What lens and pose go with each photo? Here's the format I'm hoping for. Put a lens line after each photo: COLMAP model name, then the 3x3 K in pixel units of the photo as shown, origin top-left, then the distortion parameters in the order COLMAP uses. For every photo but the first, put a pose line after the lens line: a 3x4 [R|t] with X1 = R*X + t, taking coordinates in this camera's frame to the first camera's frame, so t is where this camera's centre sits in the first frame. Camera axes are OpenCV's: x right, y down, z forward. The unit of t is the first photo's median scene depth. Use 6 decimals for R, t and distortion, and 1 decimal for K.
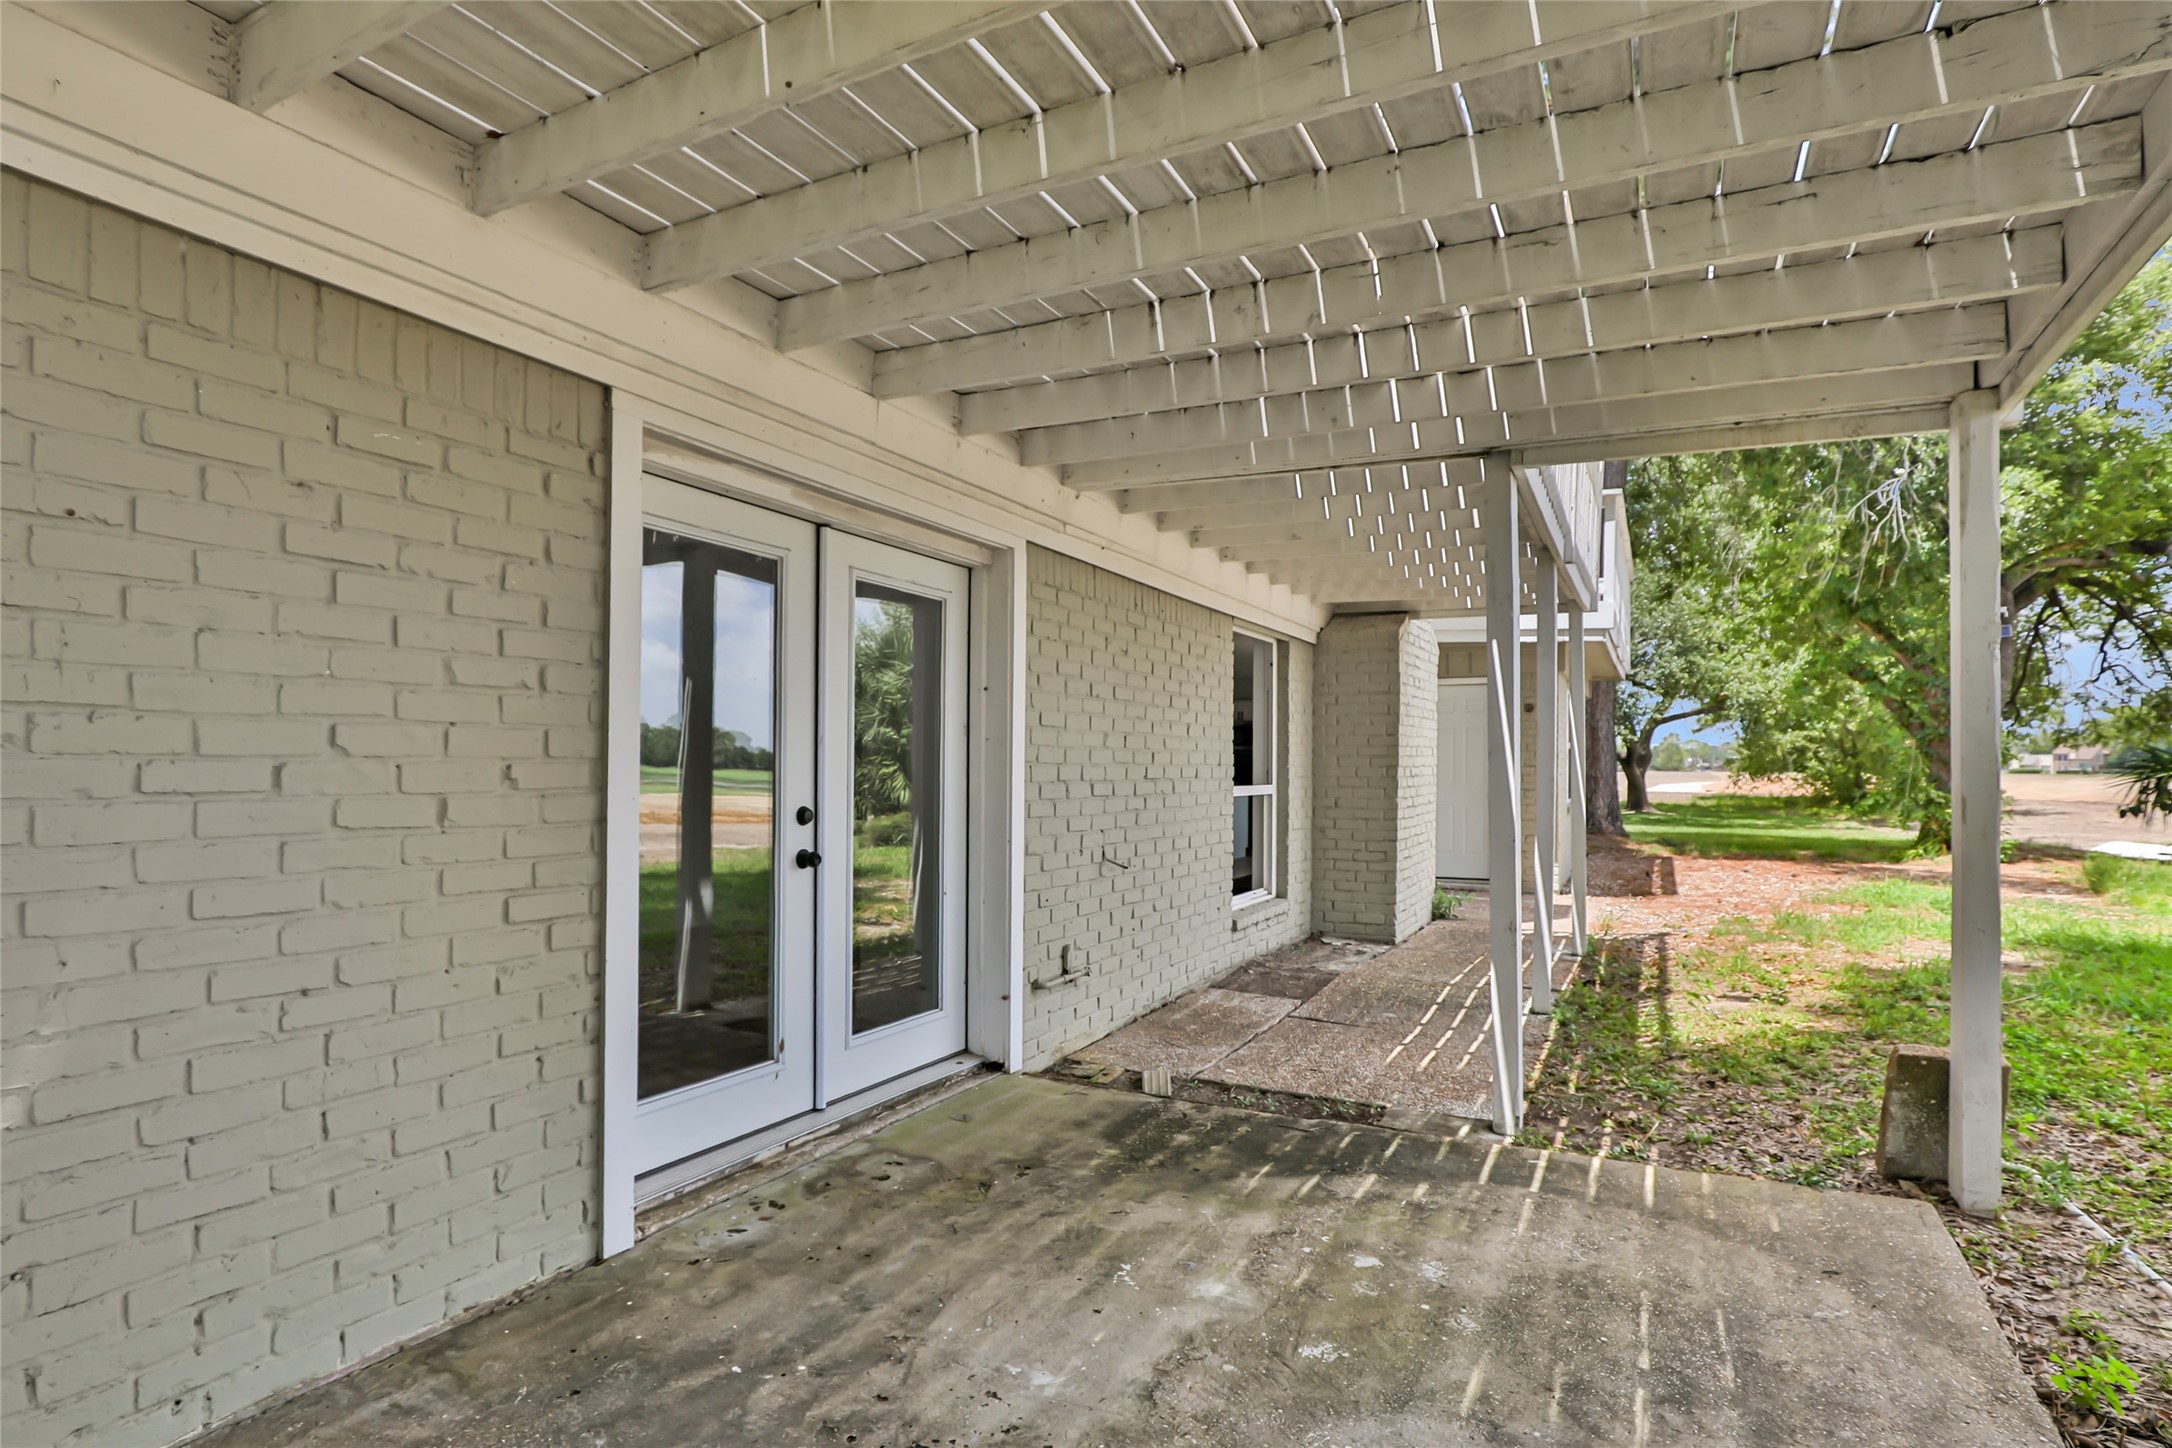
lens RADIAL K [[1113.0, 0, 1086.0], [0, 1113.0, 724.0], [0, 0, 1]] dist [-0.024480, 0.000923]
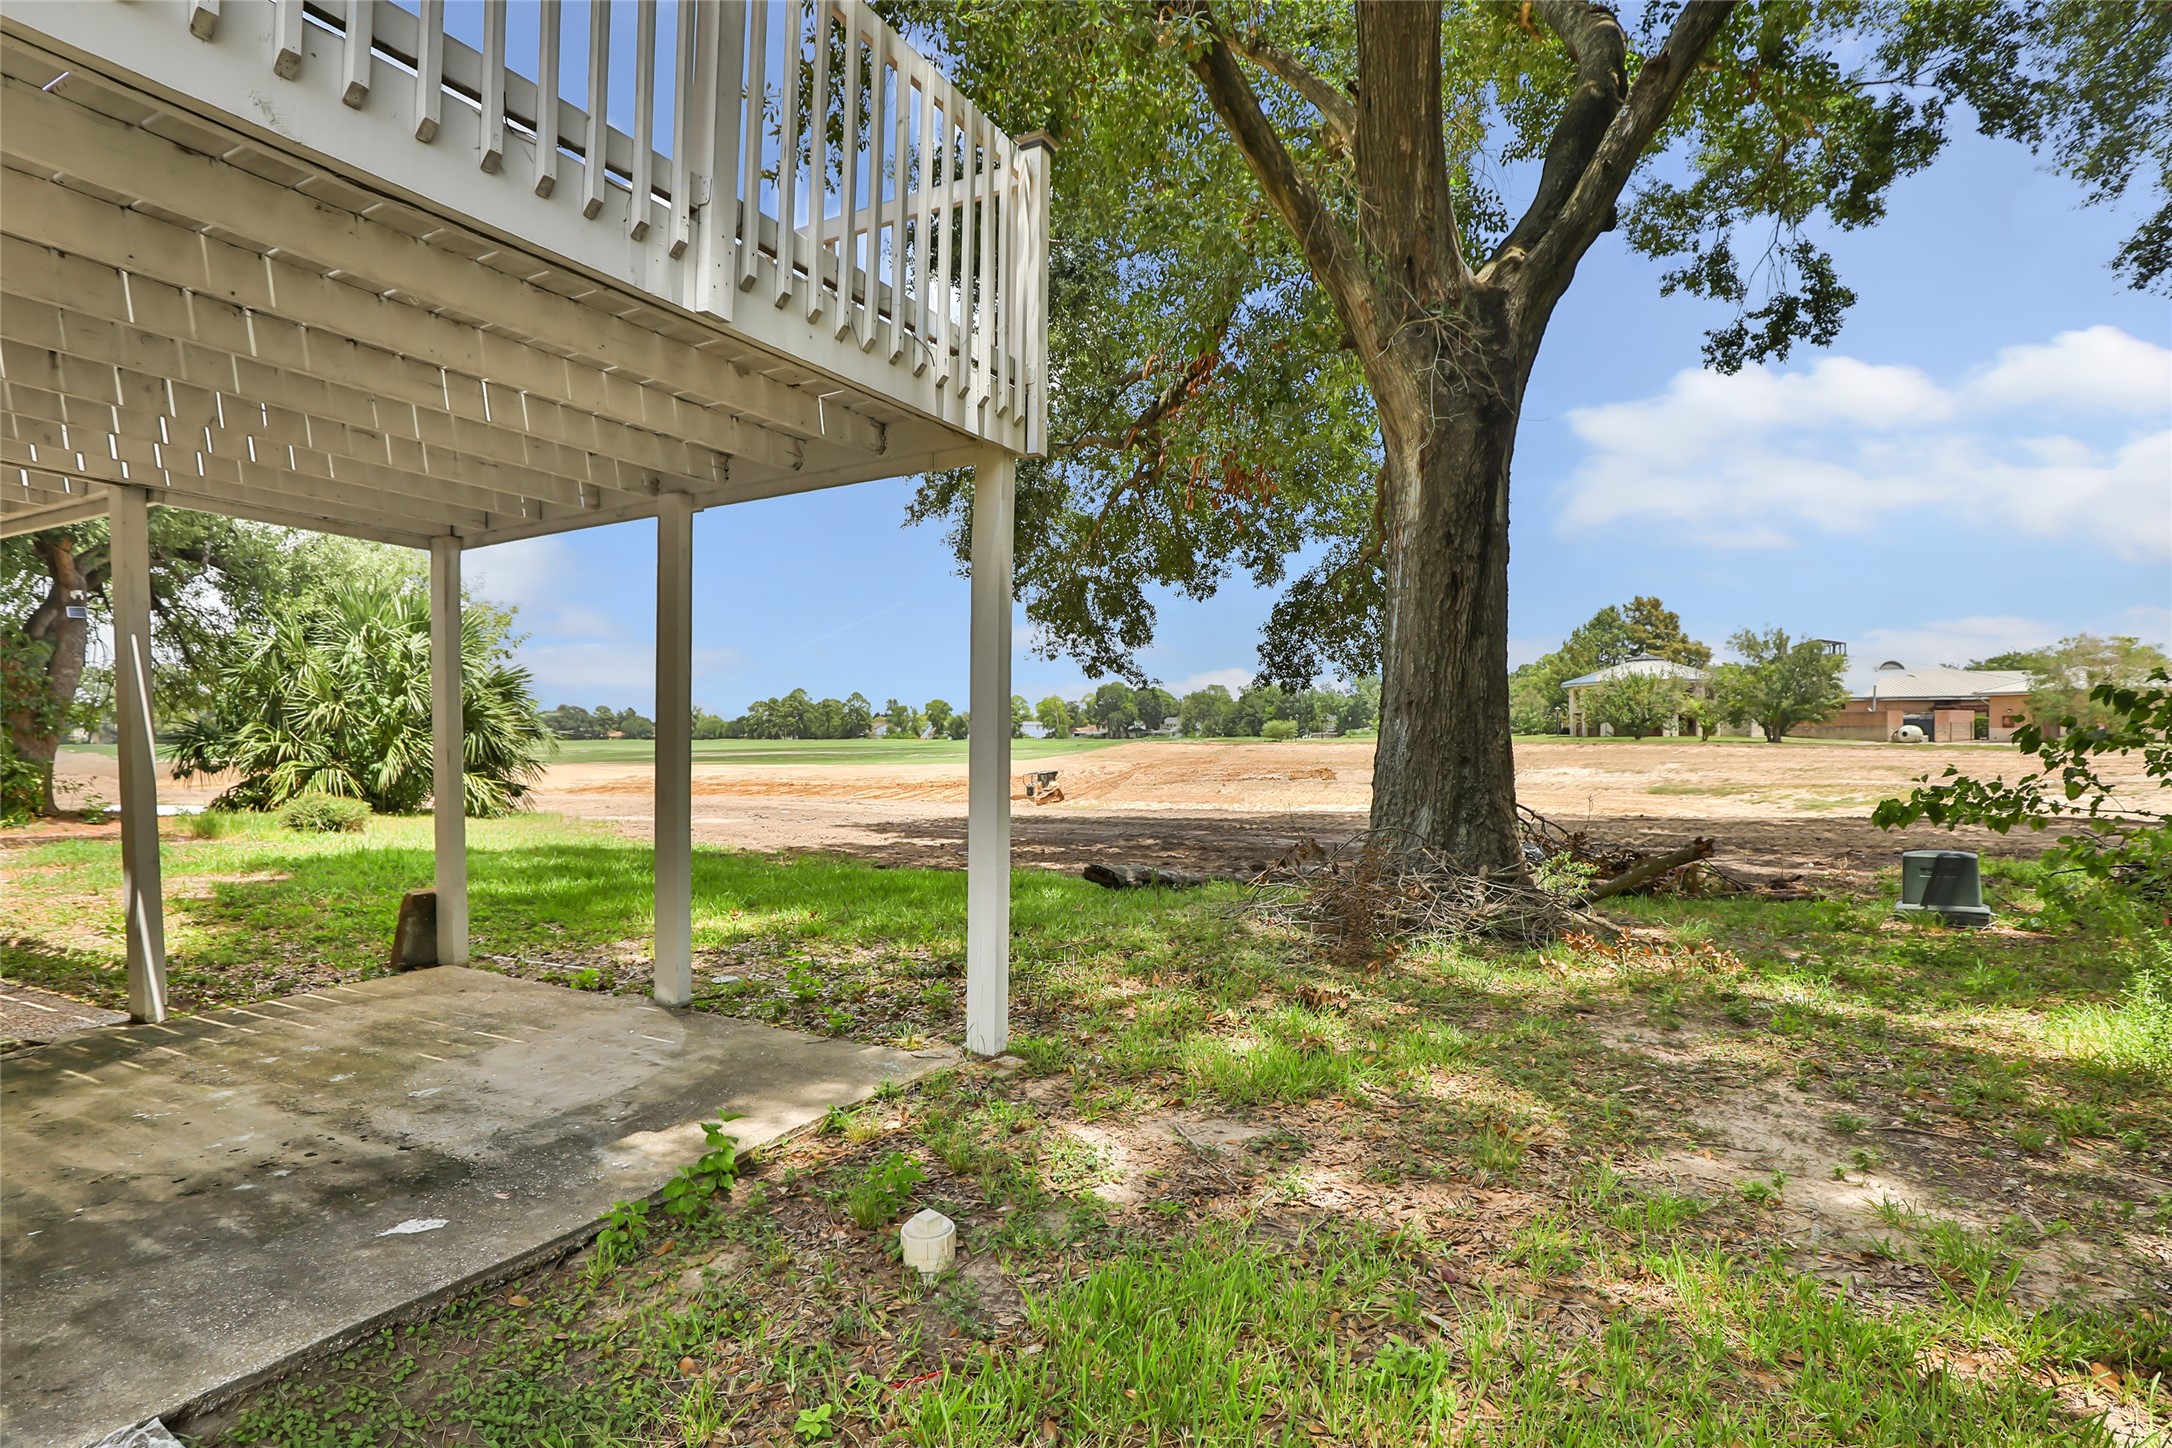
lens RADIAL K [[1113.0, 0, 1086.0], [0, 1113.0, 724.0], [0, 0, 1]] dist [-0.024480, 0.000923]
pose [[0.000644, 0.007994, 0.999968, -1.489643], [-0.034836, 0.999361, -0.007967, -0.016882], [-0.999393, -0.034829, 0.000922, -0.157347]]
